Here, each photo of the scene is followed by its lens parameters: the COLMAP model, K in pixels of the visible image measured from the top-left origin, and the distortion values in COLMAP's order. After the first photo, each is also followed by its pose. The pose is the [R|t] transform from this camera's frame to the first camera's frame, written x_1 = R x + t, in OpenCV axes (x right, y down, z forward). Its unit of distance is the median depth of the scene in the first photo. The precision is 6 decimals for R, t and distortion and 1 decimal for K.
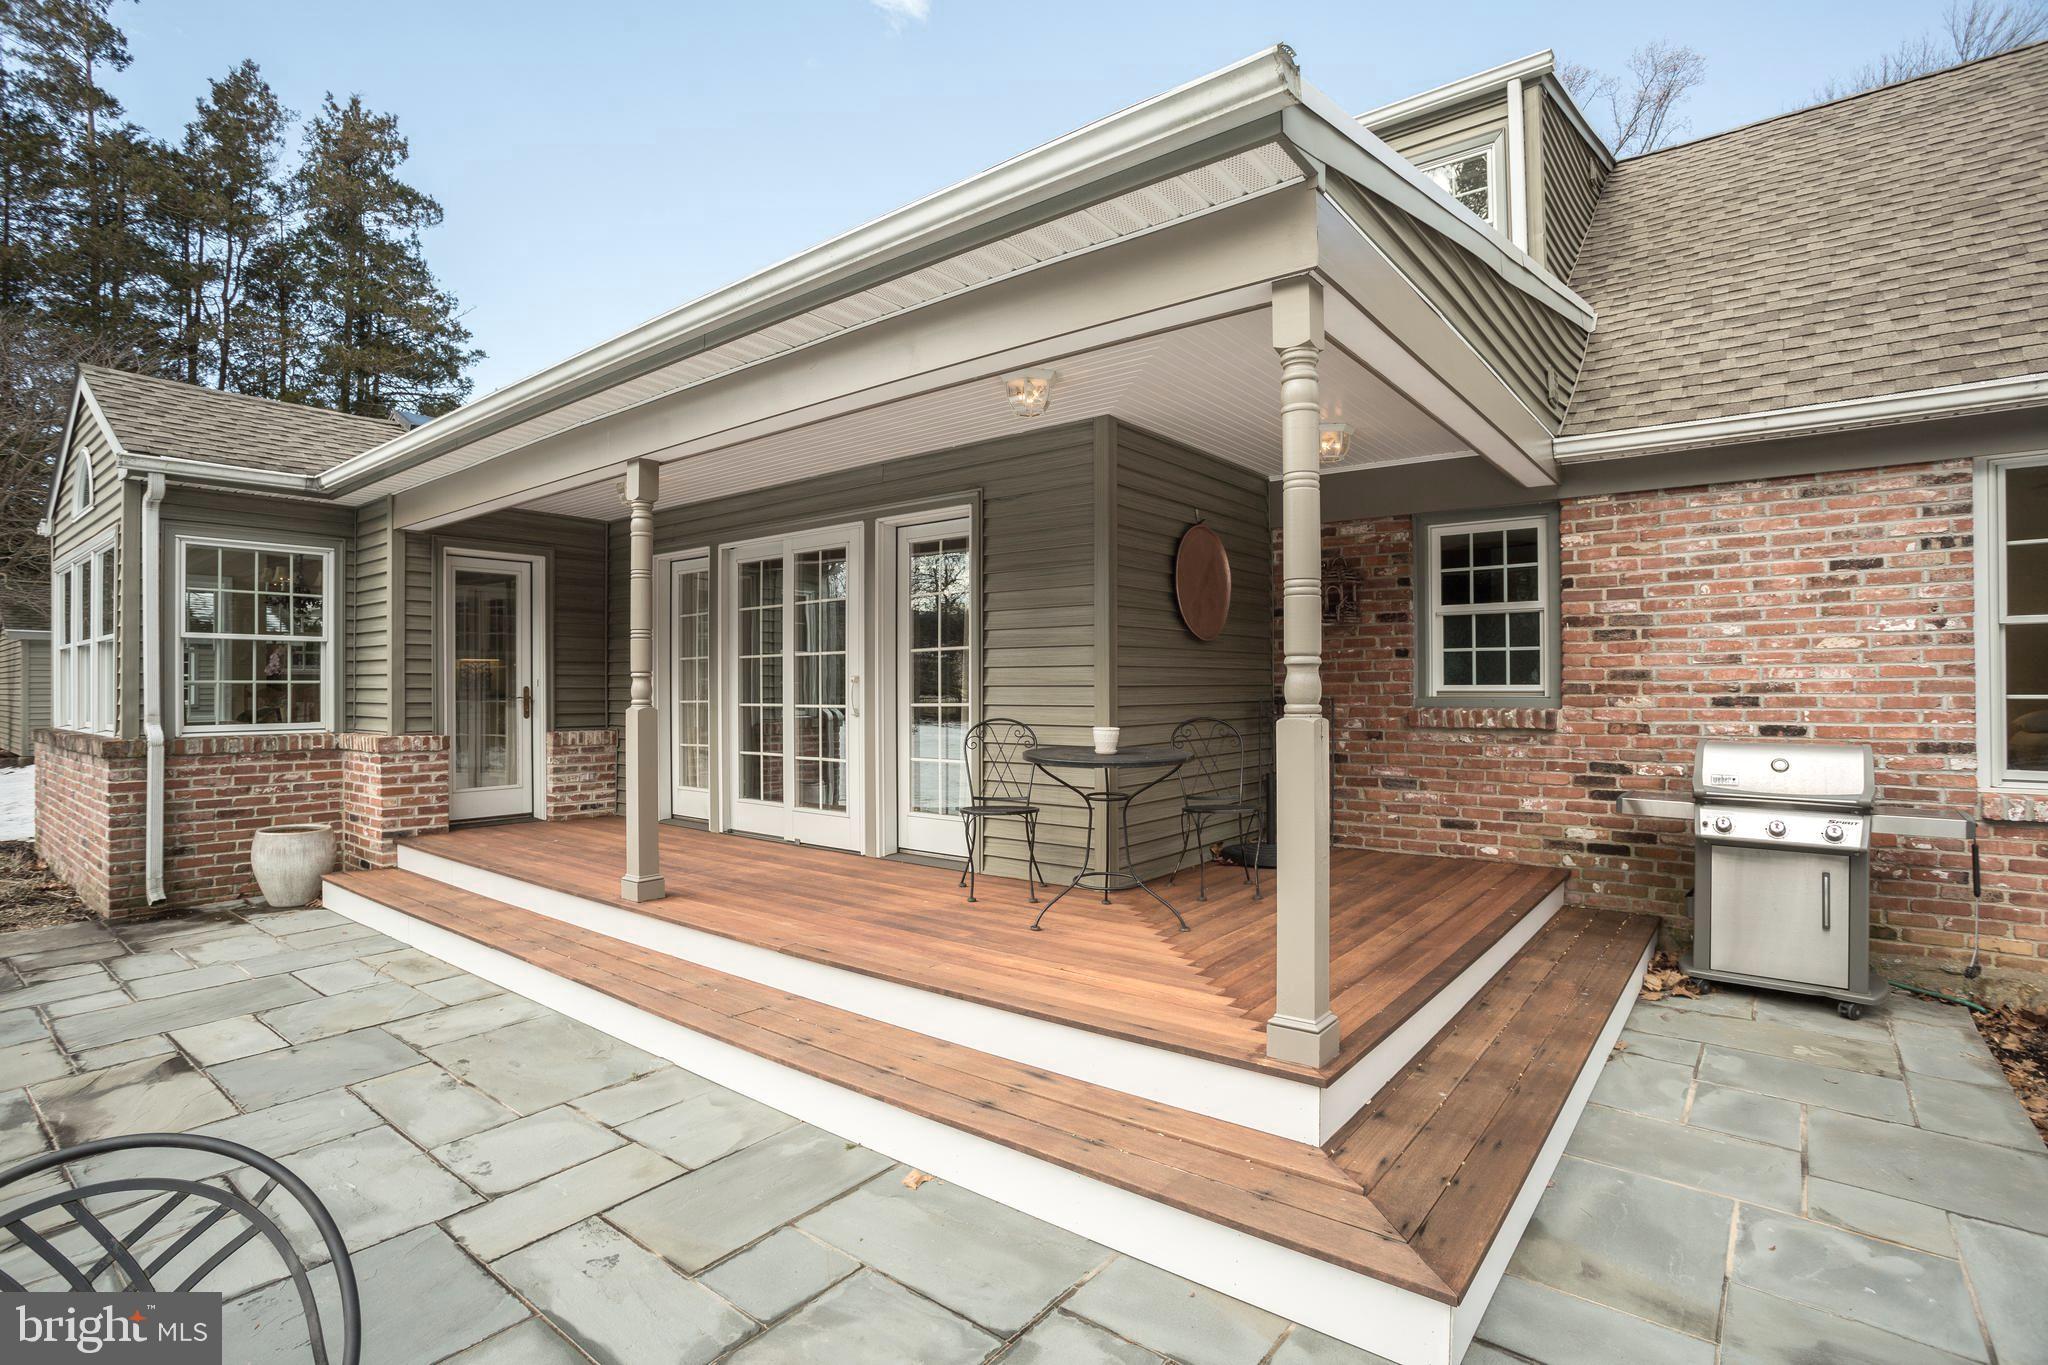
lens RADIAL K [[965.9, 0, 1024.1], [0, 965.9, 669.0], [0, 0, 1]] dist [-0.016466, 0.000342]
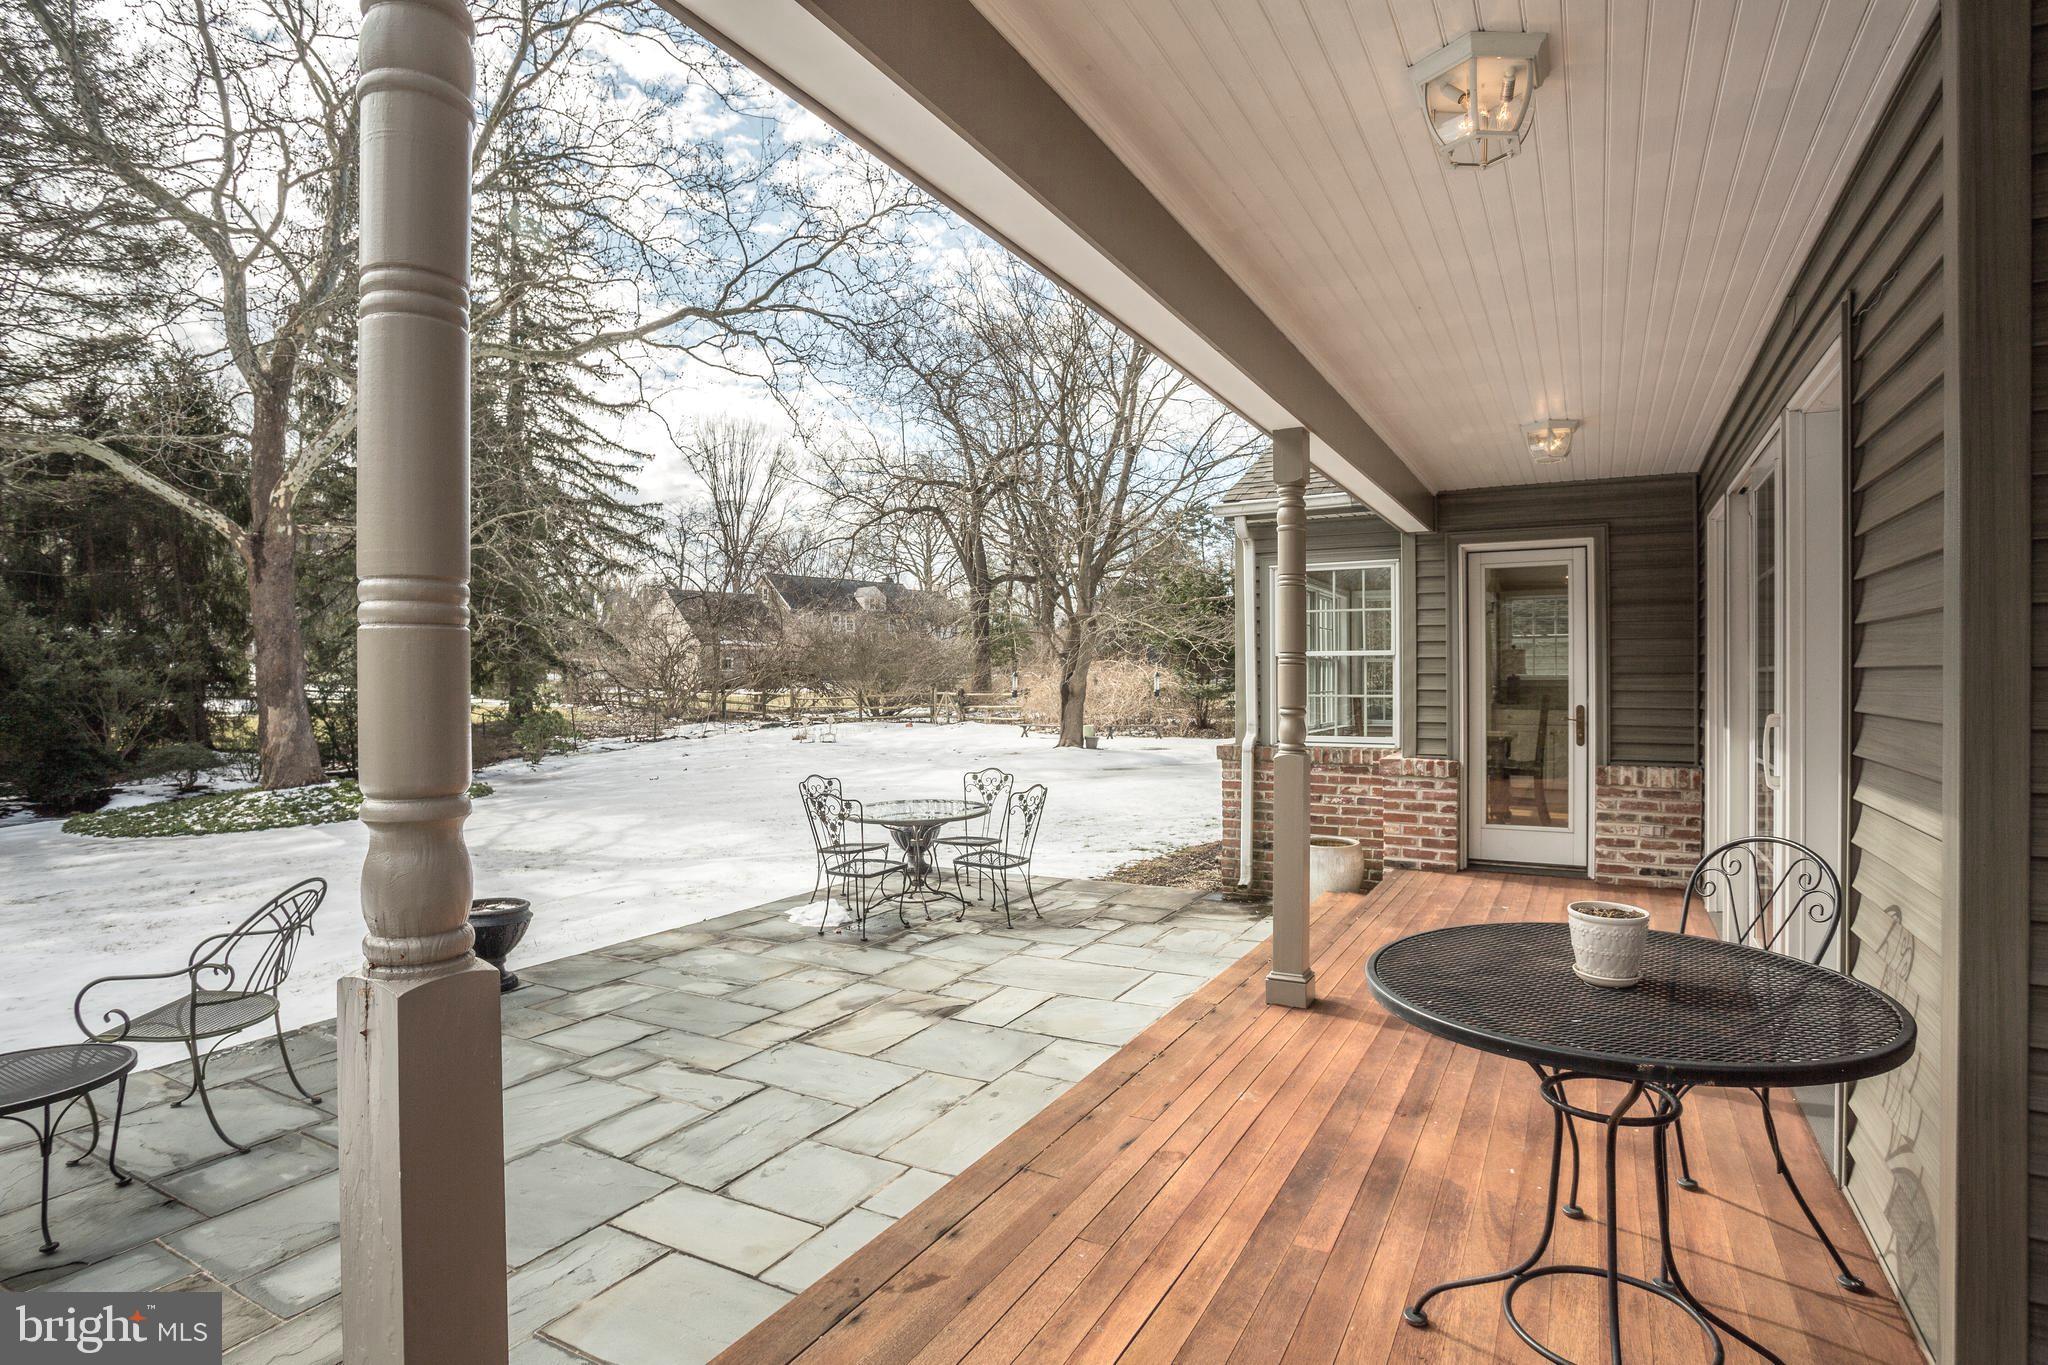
lens RADIAL K [[1060.9, 0, 1024.1], [0, 1060.9, 679.6], [0, 0, 1]] dist [-0.046274, -0.000404]
pose [[0.174011, 0.005668, -0.984727, 0.277054], [0.017229, 0.999813, 0.008799, -0.020619], [0.984593, -0.018497, 0.173881, 0.454887]]
